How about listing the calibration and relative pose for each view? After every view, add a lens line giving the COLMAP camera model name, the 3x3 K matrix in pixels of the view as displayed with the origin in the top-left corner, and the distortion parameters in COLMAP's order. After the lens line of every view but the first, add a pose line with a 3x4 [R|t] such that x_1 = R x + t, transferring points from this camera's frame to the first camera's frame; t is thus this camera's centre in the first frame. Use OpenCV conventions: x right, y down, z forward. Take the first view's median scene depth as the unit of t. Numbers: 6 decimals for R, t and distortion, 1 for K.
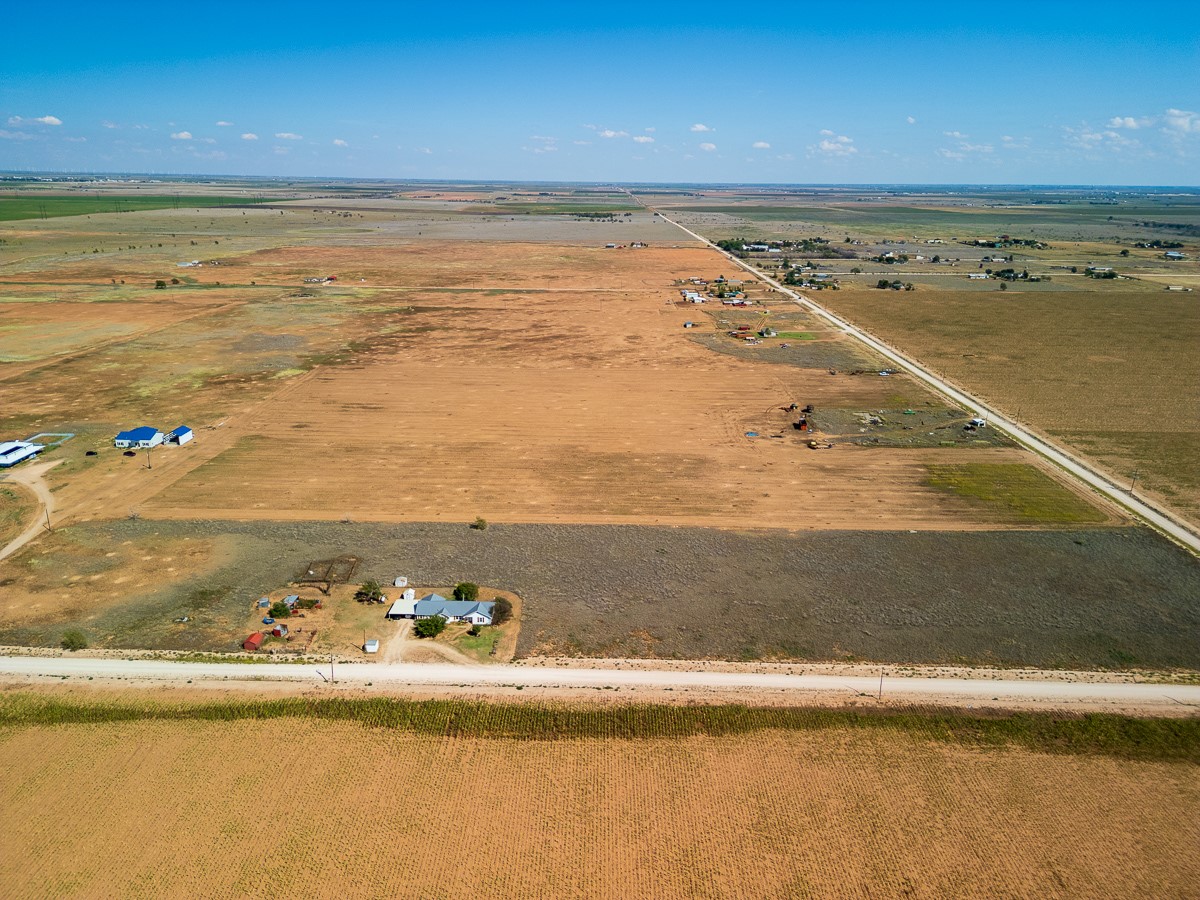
lens RADIAL K [[832.1, 0, 602.0], [0, 832.1, 454.5], [0, 0, 1]] dist [0.066843, -0.064484]
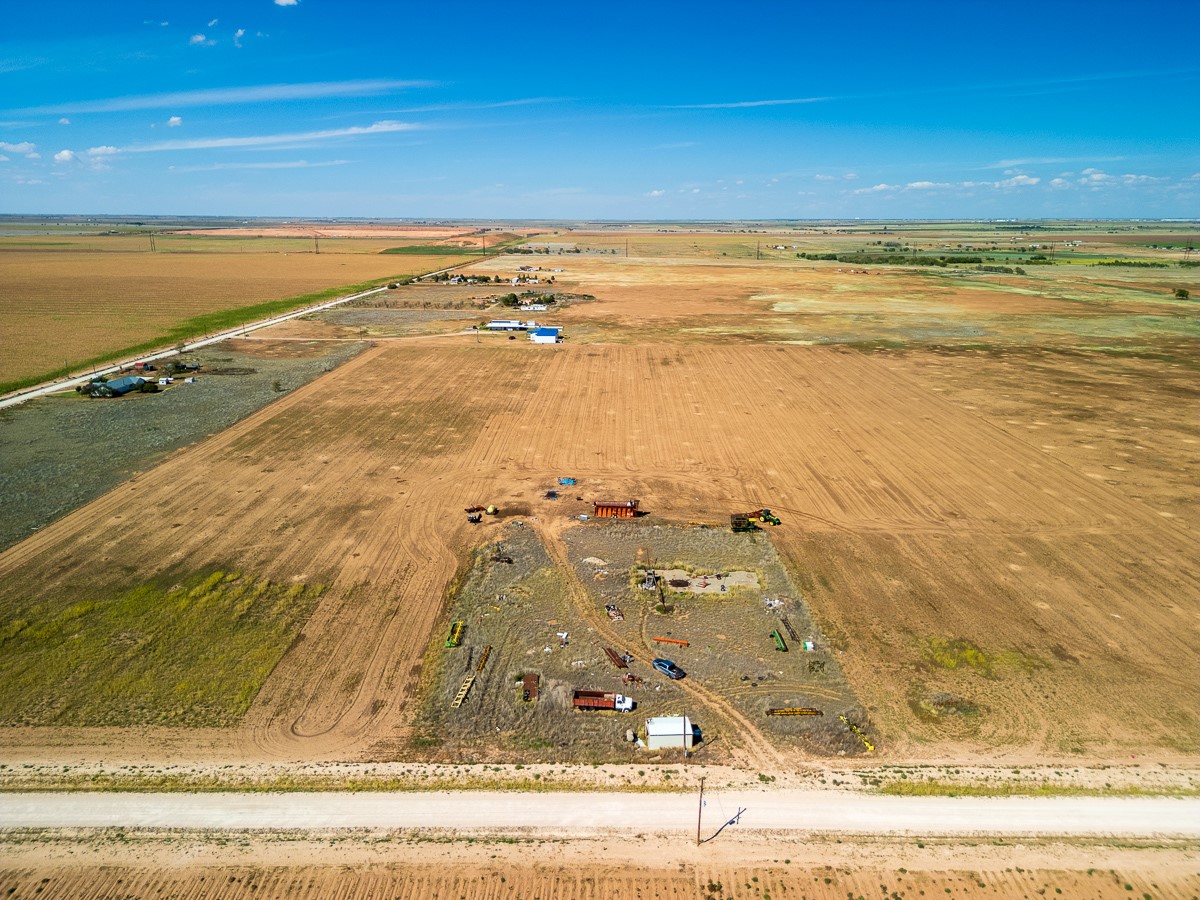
lens RADIAL K [[858.9, 0, 598.0], [0, 858.9, 416.6], [0, 0, 1]] dist [0.057254, -0.070734]
pose [[-0.004337, 0.215180, -0.976565, 0.816331], [-0.318181, 0.925523, 0.205347, -0.210251], [0.948020, 0.311615, 0.064452, 1.095023]]
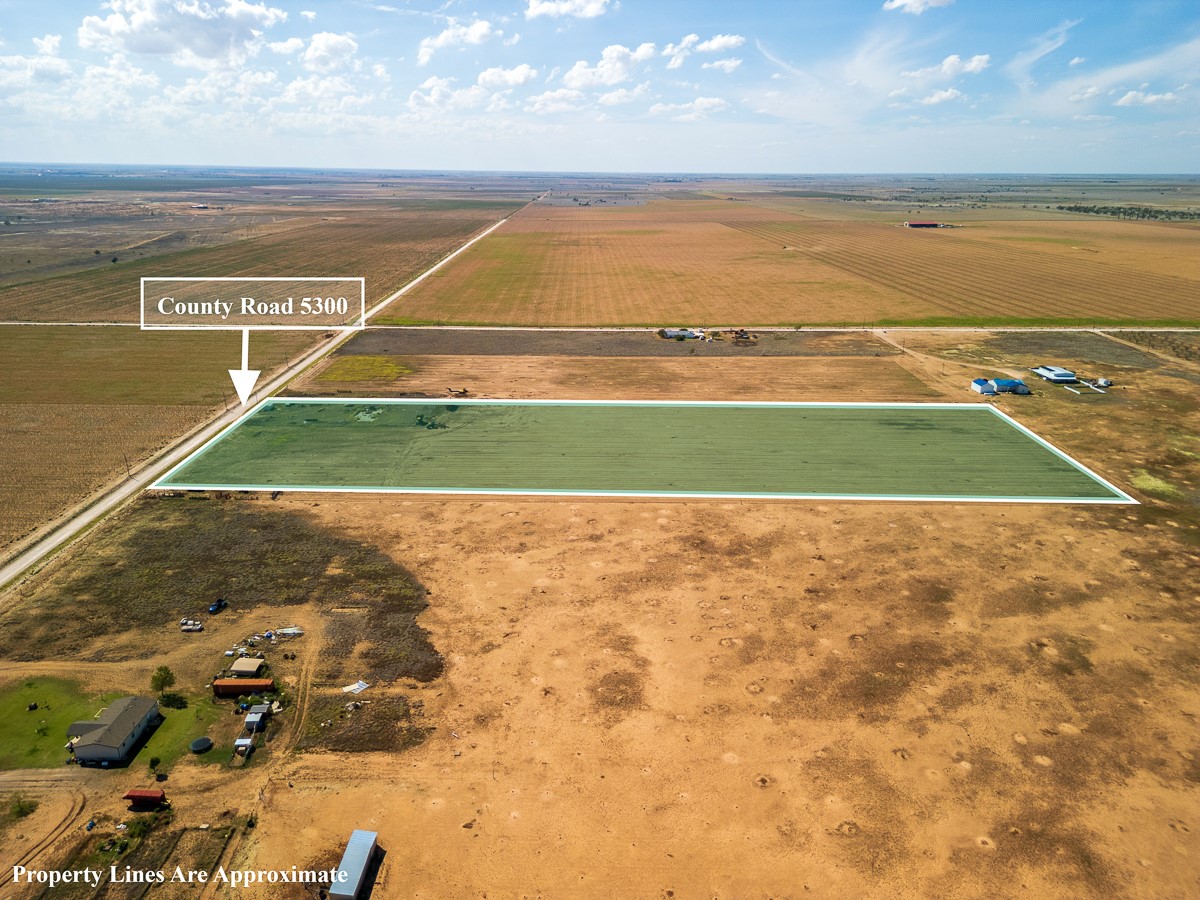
lens RADIAL K [[832.1, 0, 602.0], [0, 832.1, 454.5], [0, 0, 1]] dist [0.066843, -0.064484]
pose [[-0.999517, -0.013853, -0.027828, 0.094843], [-0.027833, 0.797510, 0.602664, -0.709270], [0.013845, 0.603147, -0.797510, 2.157575]]
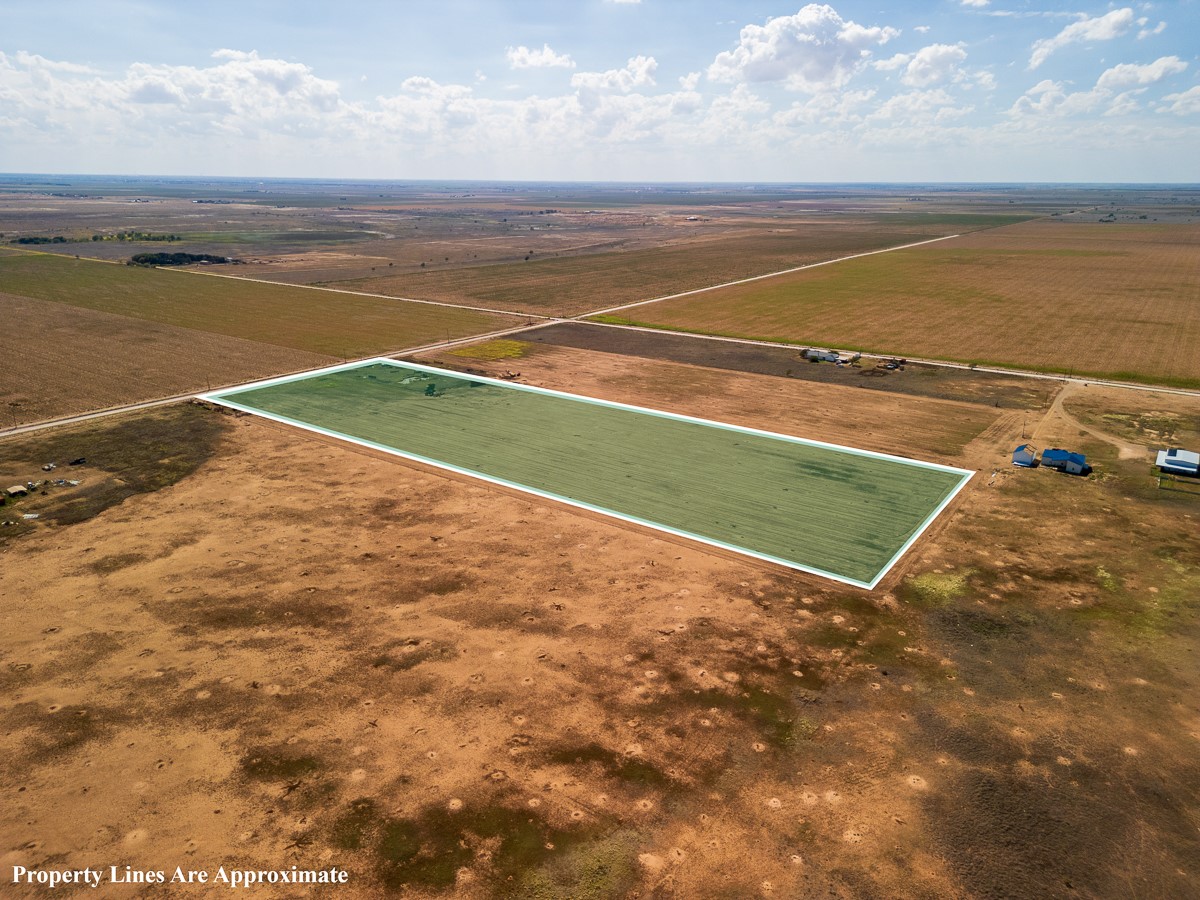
lens RADIAL K [[832.1, 0, 602.0], [0, 832.1, 454.5], [0, 0, 1]] dist [0.066843, -0.064484]
pose [[-0.821333, -0.198766, 0.534700, -0.660249], [0.160155, 0.819286, 0.550564, -0.674610], [-0.547506, 0.537831, -0.641073, 2.005055]]
